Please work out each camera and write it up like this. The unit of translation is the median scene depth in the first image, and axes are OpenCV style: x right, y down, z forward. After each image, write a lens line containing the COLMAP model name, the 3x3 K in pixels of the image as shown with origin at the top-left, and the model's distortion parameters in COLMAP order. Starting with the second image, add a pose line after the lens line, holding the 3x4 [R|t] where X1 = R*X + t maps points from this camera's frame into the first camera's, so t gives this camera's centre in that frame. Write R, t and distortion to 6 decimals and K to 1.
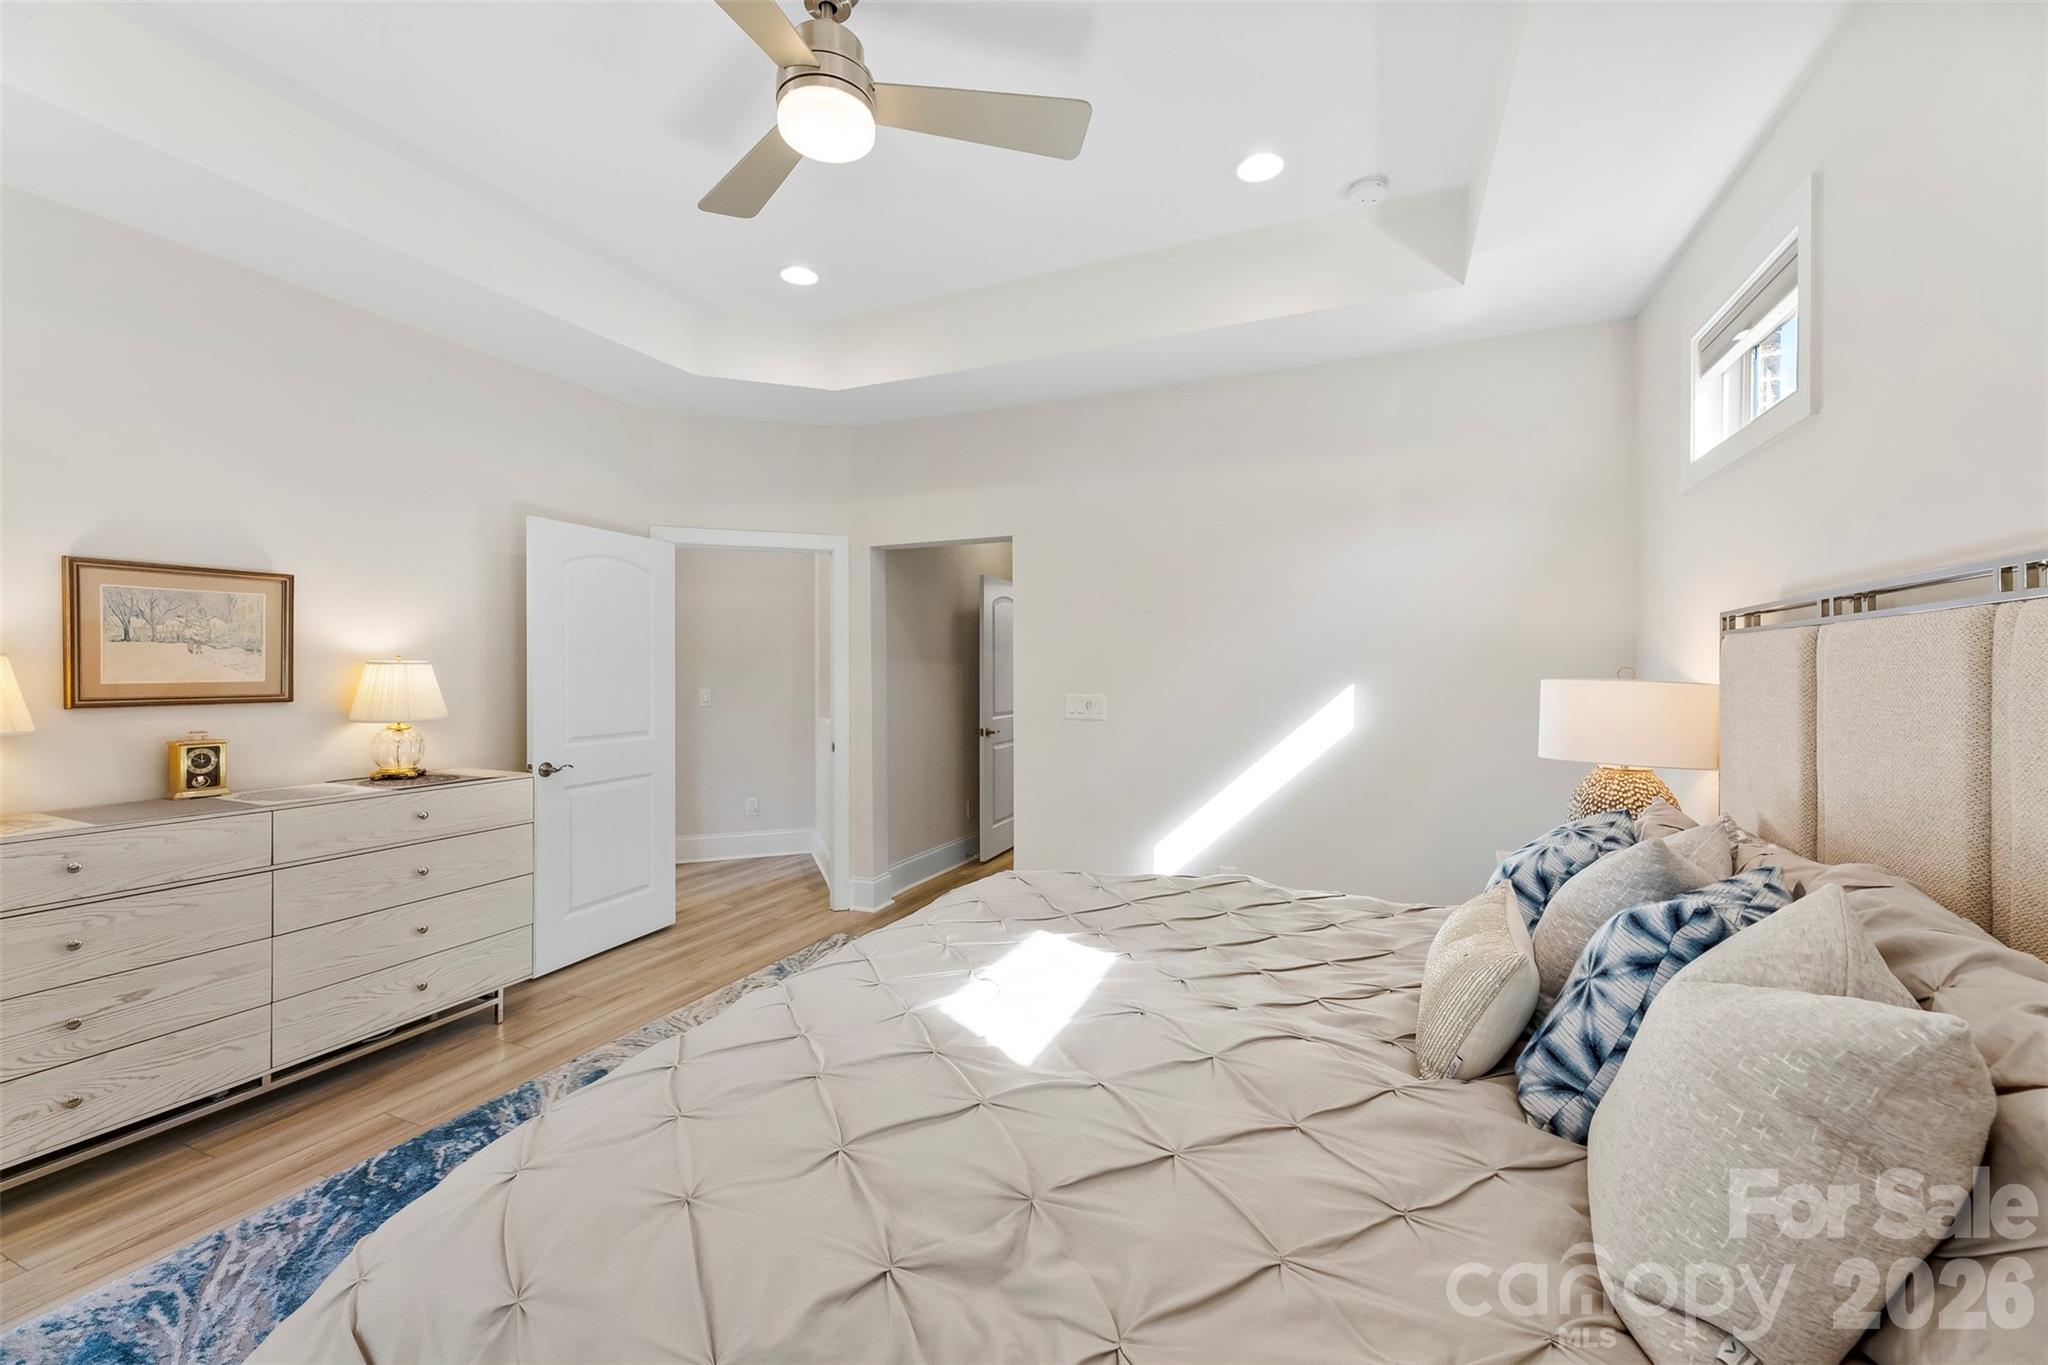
lens RADIAL K [[830.1, 0, 1026.9], [0, 830.1, 676.2], [0, 0, 1]] dist [-0.001803, 0.002205]
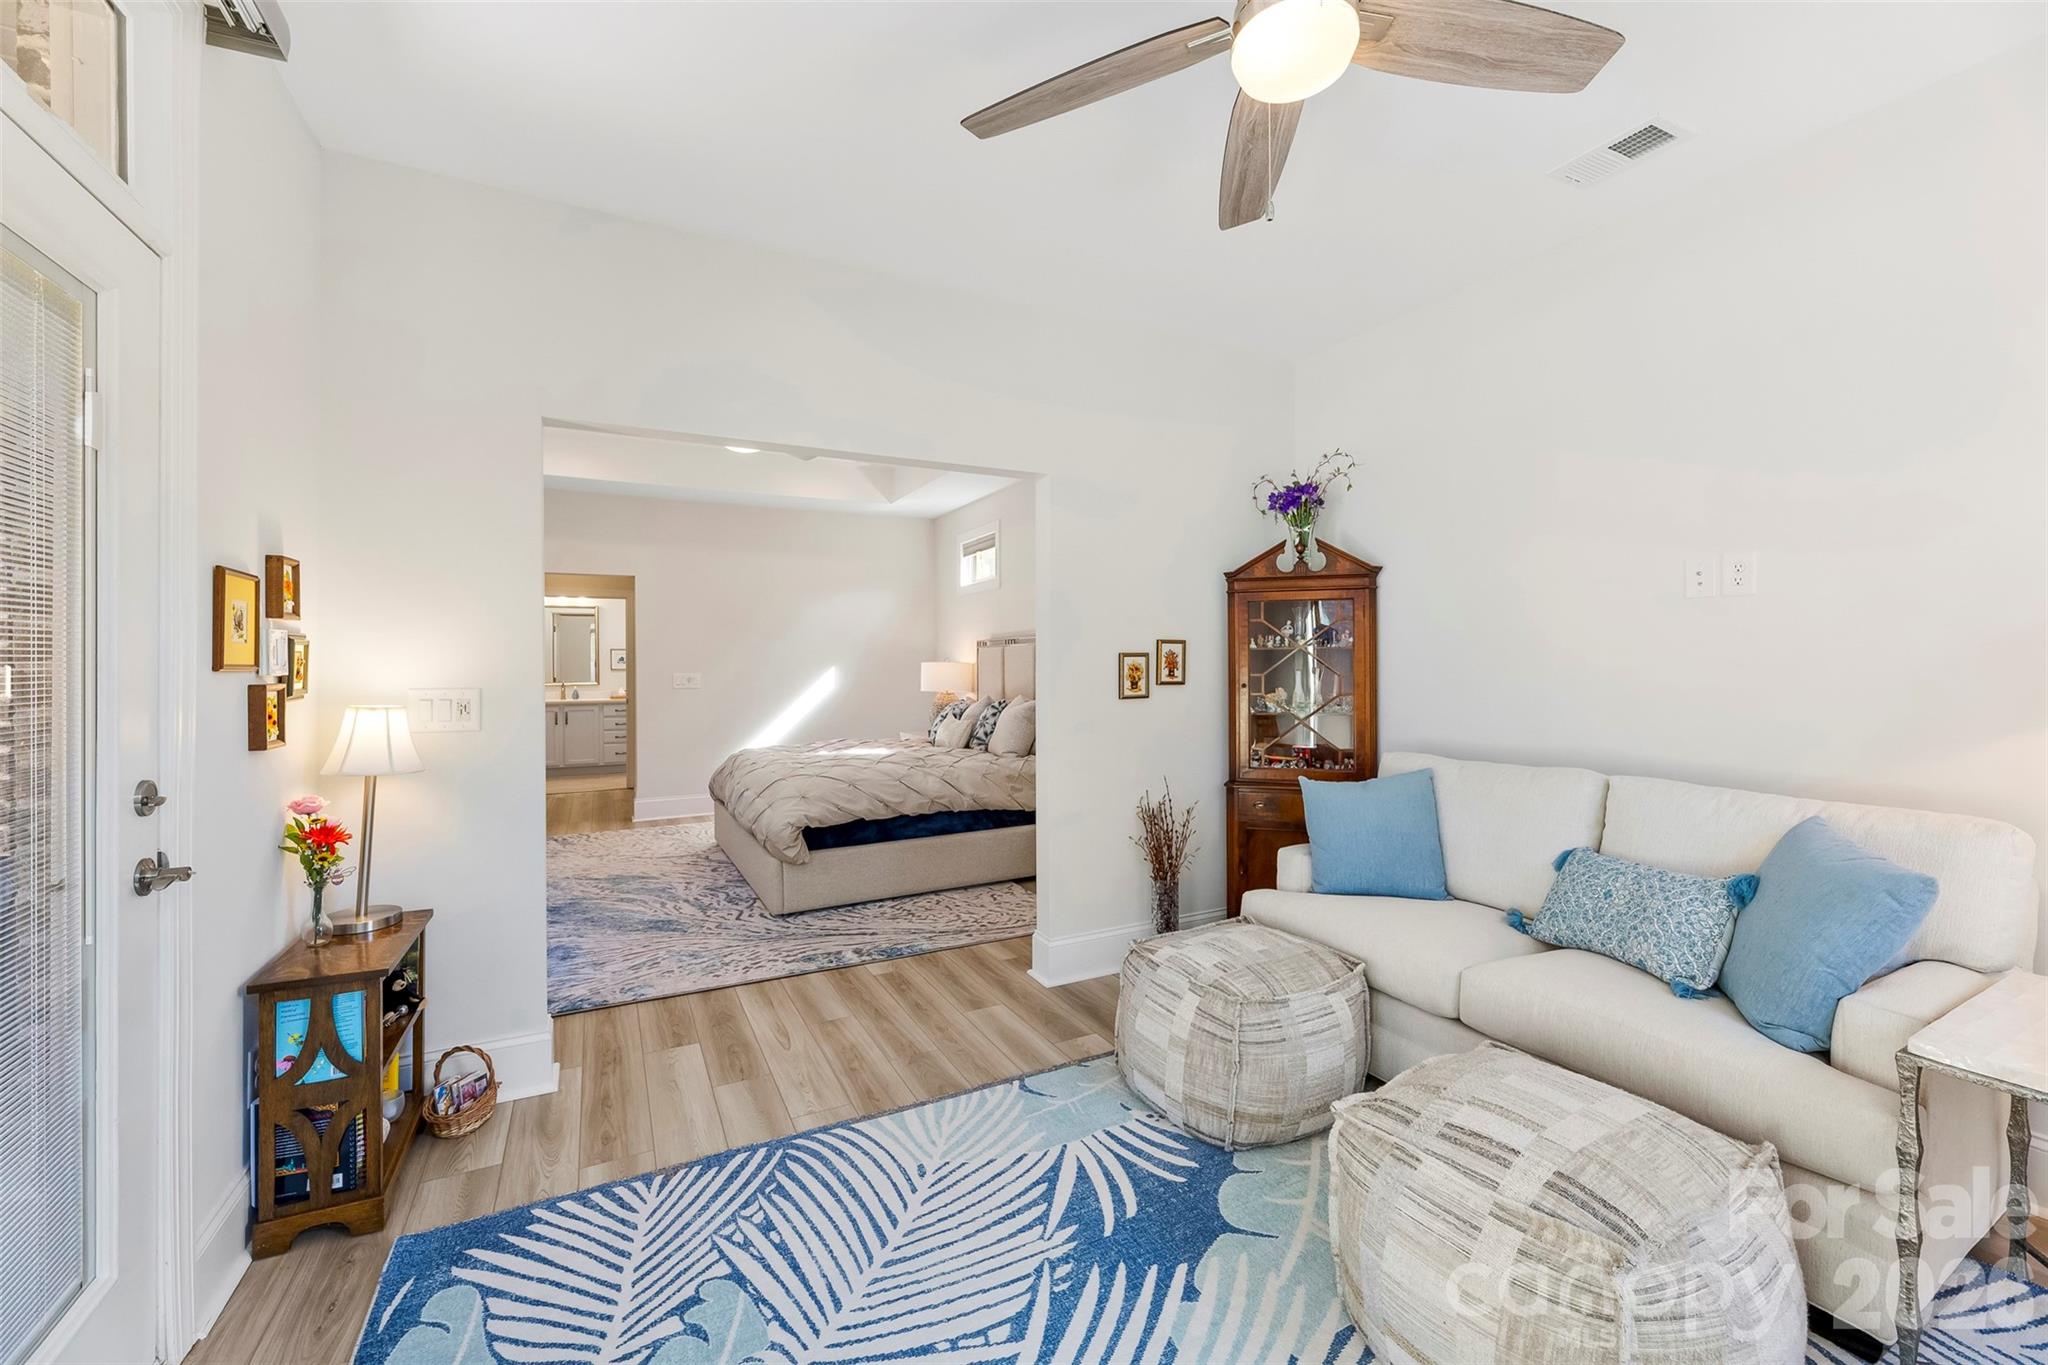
lens RADIAL K [[830.1, 0, 1022.4], [0, 830.1, 670.2], [0, 0, 1]] dist [-0.001803, 0.002205]
pose [[0.632623, -0.005268, 0.774442, -1.293560], [0.008398, 0.999965, -0.000058, 0.033344], [-0.774414, 0.006540, 0.632645, -0.985991]]
